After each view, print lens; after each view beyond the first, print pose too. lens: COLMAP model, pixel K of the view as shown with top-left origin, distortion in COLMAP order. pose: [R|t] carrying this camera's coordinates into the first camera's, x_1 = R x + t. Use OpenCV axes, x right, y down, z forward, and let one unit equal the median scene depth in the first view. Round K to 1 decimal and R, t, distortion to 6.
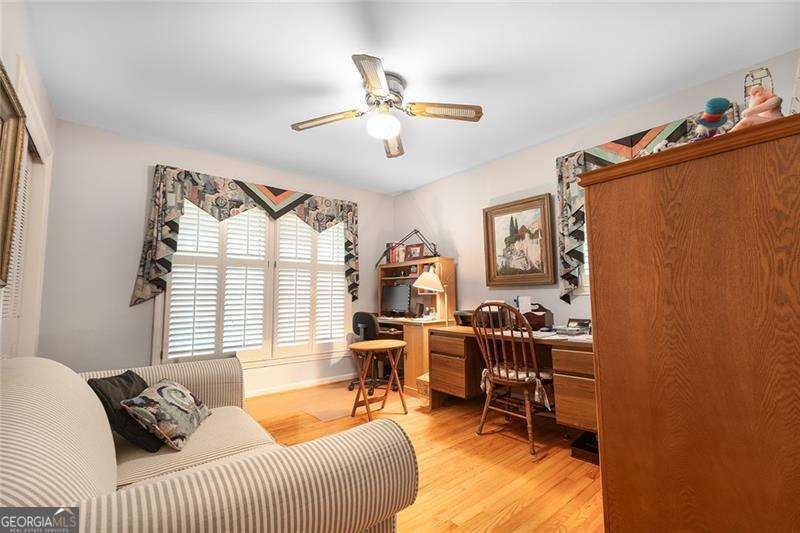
lens RADIAL K [[347.4, 0, 400.0], [0, 347.4, 266.5], [0, 0, 1]] dist [0.002339, 0.000293]
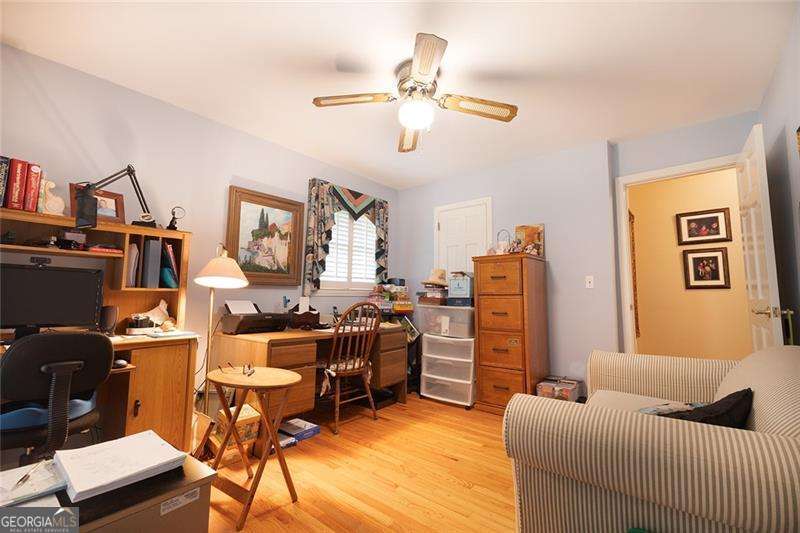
lens RADIAL K [[347.4, 0, 400.0], [0, 347.4, 266.5], [0, 0, 1]] dist [0.002339, 0.000293]
pose [[-0.182739, 0.092966, 0.978756, -0.662649], [-0.096486, 0.989018, -0.111955, 0.077828], [-0.978415, -0.114895, -0.171762, 0.834194]]
